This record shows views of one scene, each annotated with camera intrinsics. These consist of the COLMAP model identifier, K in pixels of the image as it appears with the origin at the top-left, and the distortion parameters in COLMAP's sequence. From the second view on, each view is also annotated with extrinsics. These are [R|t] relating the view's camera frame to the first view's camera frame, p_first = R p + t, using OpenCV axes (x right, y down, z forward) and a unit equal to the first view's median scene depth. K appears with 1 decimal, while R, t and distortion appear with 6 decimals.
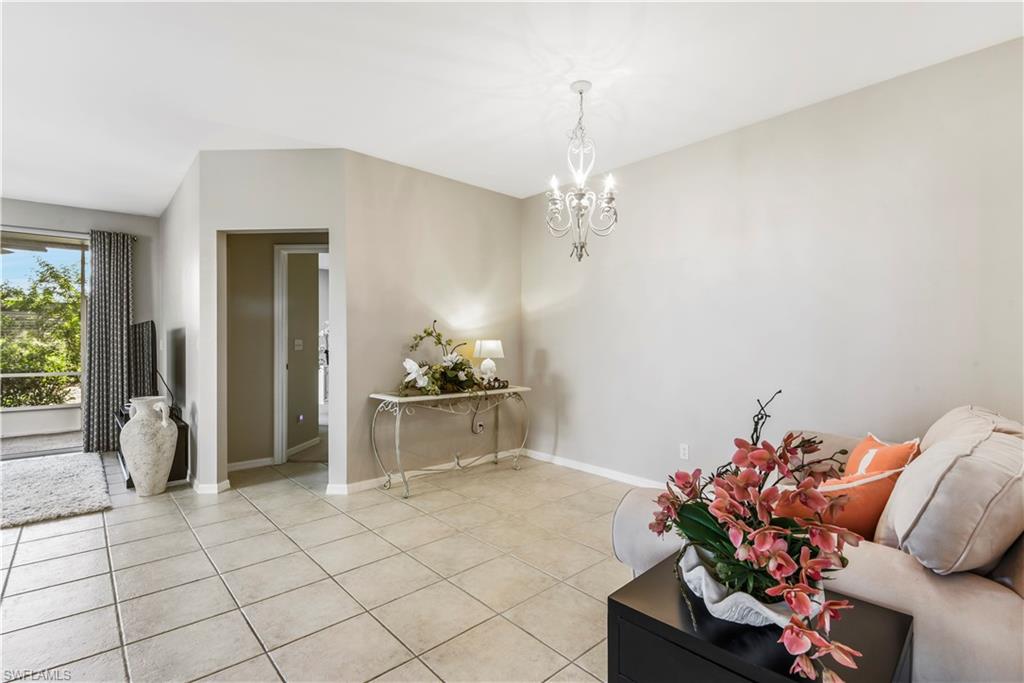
lens RADIAL K [[481.7, 0, 513.0], [0, 481.7, 349.4], [0, 0, 1]] dist [-0.020094, 0.000236]
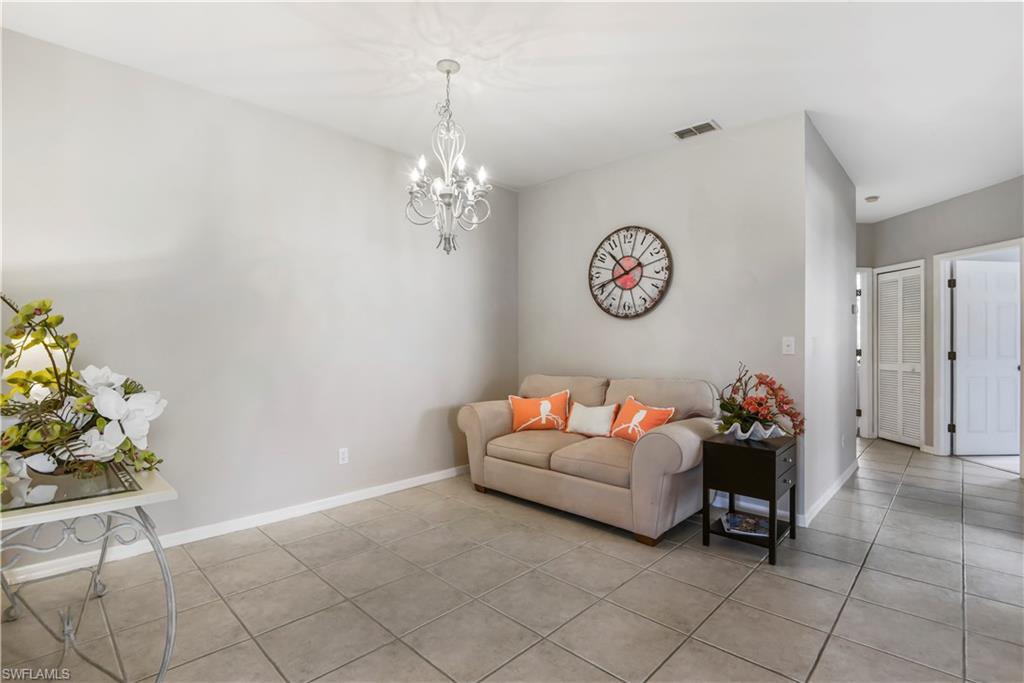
lens RADIAL K [[481.7, 0, 513.0], [0, 481.7, 349.4], [0, 0, 1]] dist [-0.020094, 0.000236]
pose [[-0.078660, -0.016153, 0.996771, -0.292527], [0.006337, 0.999840, 0.016703, -0.006513], [-0.996881, 0.007630, -0.078545, 0.349336]]
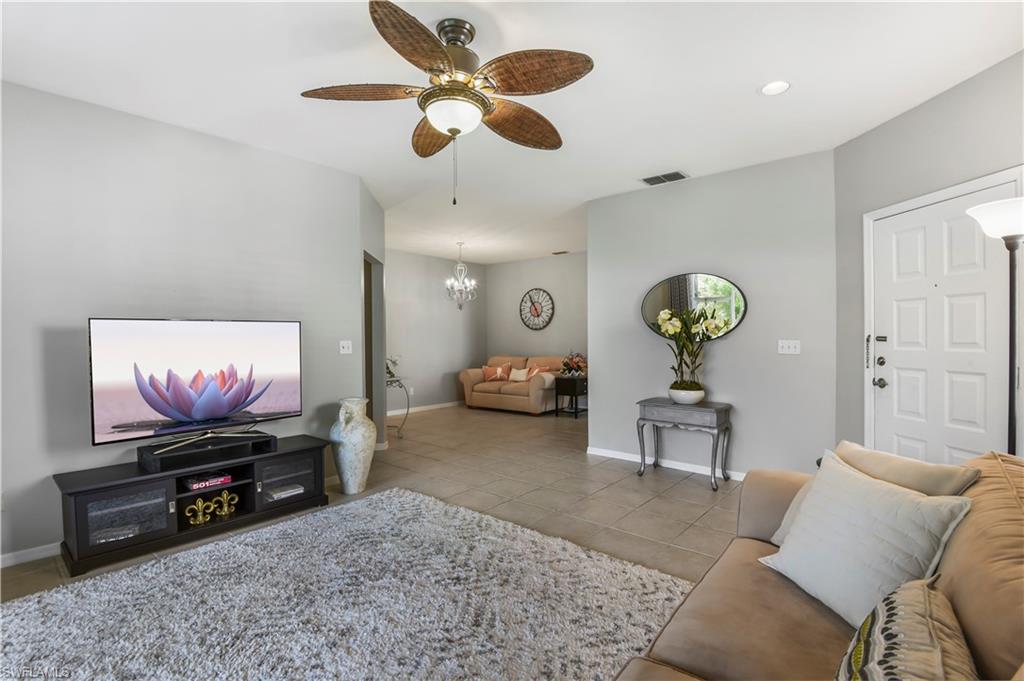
lens RADIAL K [[478.8, 0, 515.7], [0, 478.8, 342.6], [0, 0, 1]] dist [-0.004719, -0.000581]
pose [[-0.143177, -0.009027, 0.989656, -0.924680], [0.014148, 0.999838, 0.011167, -0.014265], [-0.989596, 0.015601, -0.143026, 0.398954]]
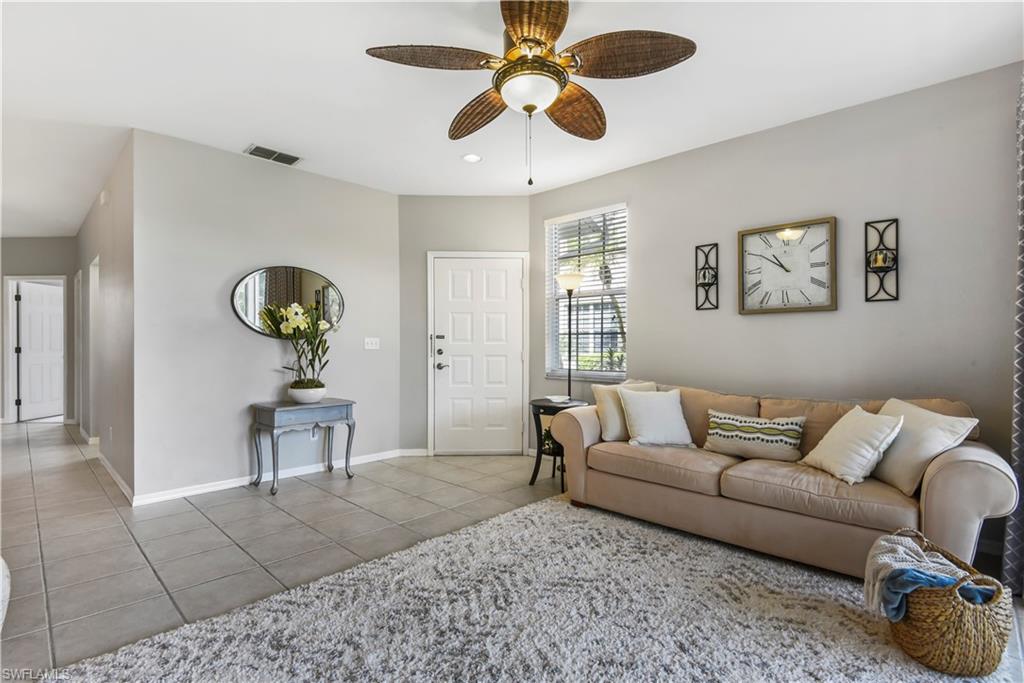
lens RADIAL K [[478.8, 0, 515.7], [0, 478.8, 343.6], [0, 0, 1]] dist [-0.004719, -0.000581]
pose [[-0.996865, -0.000726, -0.079118, -0.585023], [-0.001628, 0.999934, 0.011340, -0.006617], [0.079105, 0.011434, -0.996801, 0.683129]]
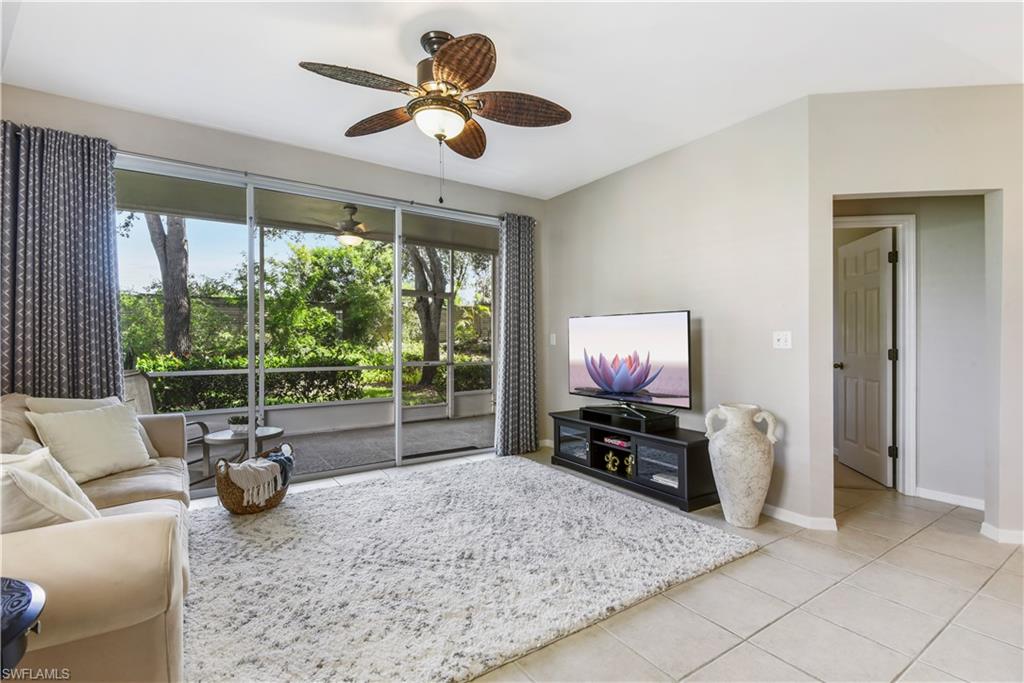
lens RADIAL K [[468.6, 0, 507.6], [0, 468.6, 341.2], [0, 0, 1]] dist [0.054650, -0.034299]
pose [[0.988233, 0.003172, -0.152926, -0.518419], [-0.004066, 0.999976, -0.005537, -0.001240], [0.152905, 0.006094, 0.988222, 0.065591]]
